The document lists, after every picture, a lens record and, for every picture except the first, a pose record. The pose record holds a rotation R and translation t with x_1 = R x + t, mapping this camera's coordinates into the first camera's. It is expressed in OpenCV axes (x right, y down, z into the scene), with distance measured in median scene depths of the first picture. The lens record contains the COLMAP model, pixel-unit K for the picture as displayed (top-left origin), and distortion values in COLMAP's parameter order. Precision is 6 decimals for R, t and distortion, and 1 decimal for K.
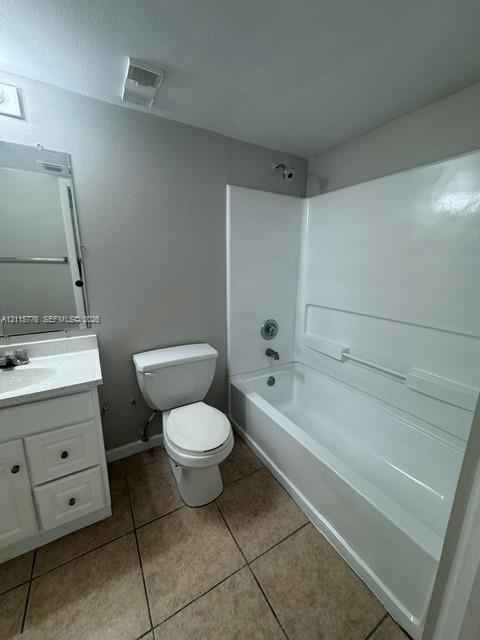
lens RADIAL K [[253.8, 0, 238.4], [0, 253.8, 320.1], [0, 0, 1]] dist [-0.014220, 0.001428]
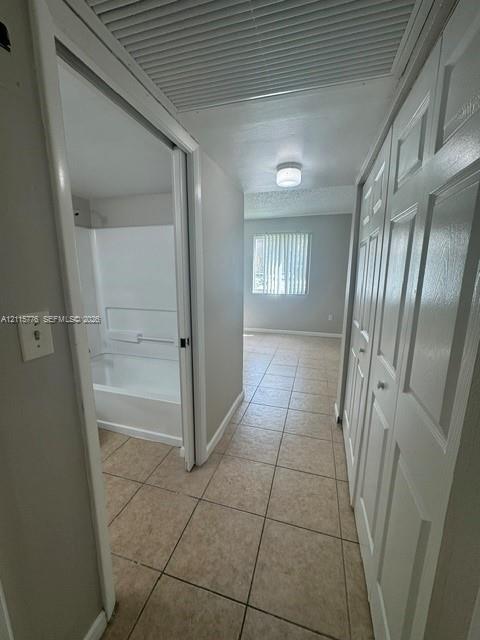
lens RADIAL K [[253.8, 0, 240.3], [0, 253.8, 321.0], [0, 0, 1]] dist [-0.014220, 0.001428]
pose [[0.724965, -0.135690, 0.675288, -0.118286], [0.151361, 0.987823, 0.035994, 0.065822], [-0.671950, 0.076118, 0.736675, -0.427110]]
